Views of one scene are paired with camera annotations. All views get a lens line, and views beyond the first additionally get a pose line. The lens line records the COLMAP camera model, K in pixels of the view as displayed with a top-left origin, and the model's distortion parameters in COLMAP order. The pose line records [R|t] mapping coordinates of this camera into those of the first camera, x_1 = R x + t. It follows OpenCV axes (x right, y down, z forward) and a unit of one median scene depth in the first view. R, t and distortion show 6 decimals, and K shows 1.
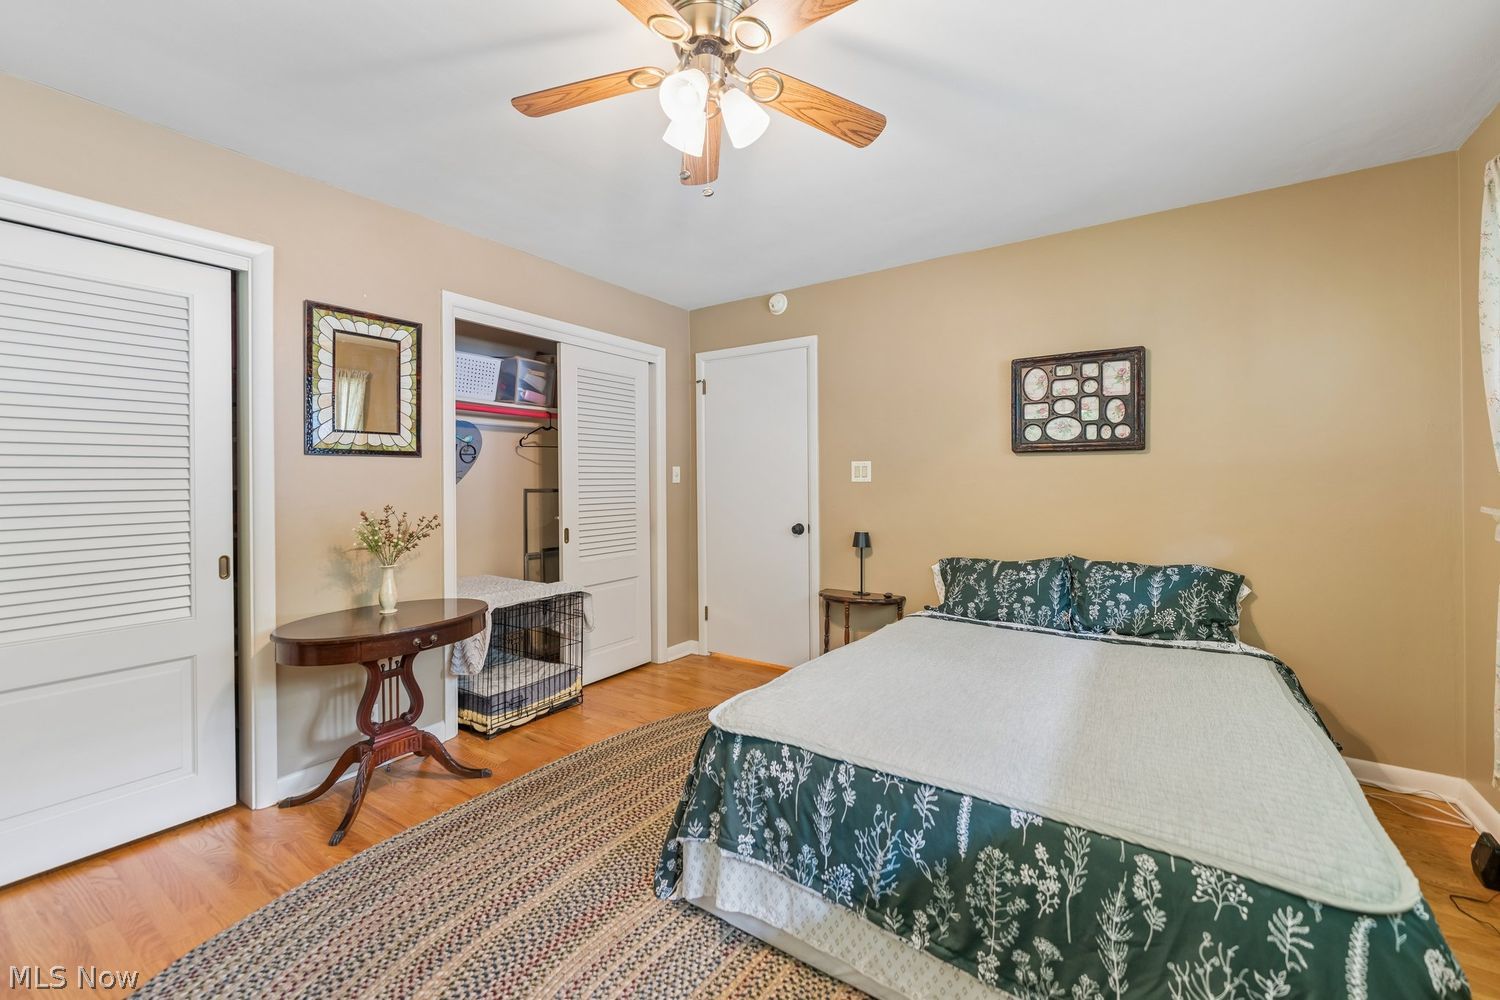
lens RADIAL K [[612.6, 0, 745.0], [0, 612.6, 483.7], [0, 0, 1]] dist [-0.000804, -0.000307]
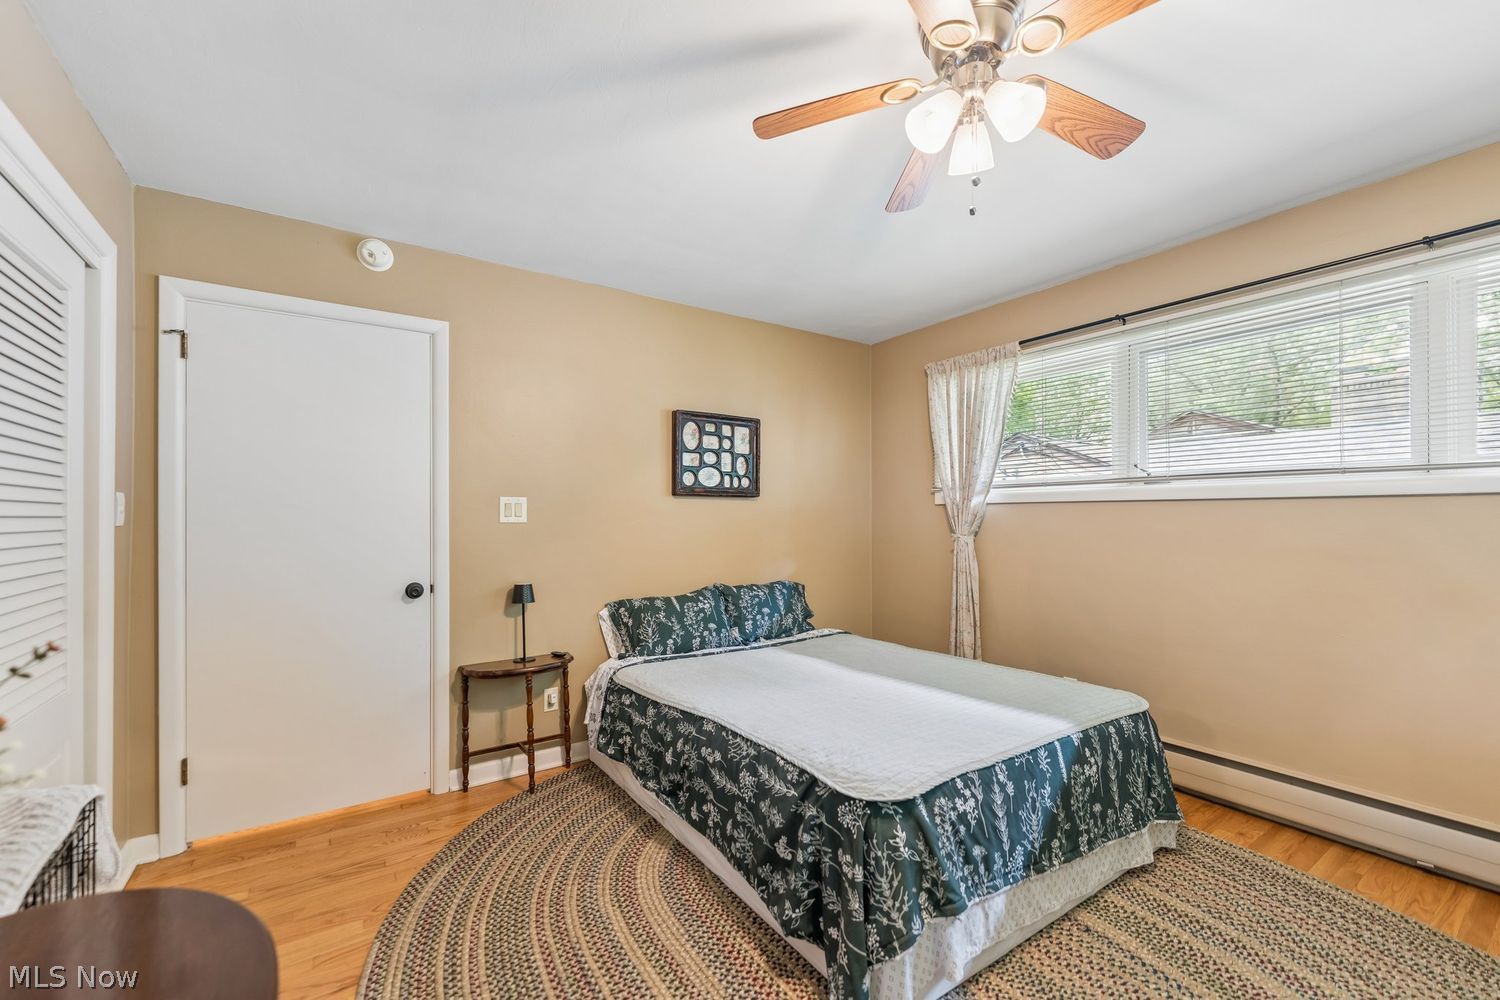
lens RADIAL K [[612.6, 0, 743.9], [0, 612.6, 515.3], [0, 0, 1]] dist [-0.000804, -0.000307]
pose [[0.361750, 0.008933, 0.932232, -0.562997], [0.004751, 0.999923, -0.011425, -0.001909], [-0.932263, 0.008562, 0.361679, 0.526145]]
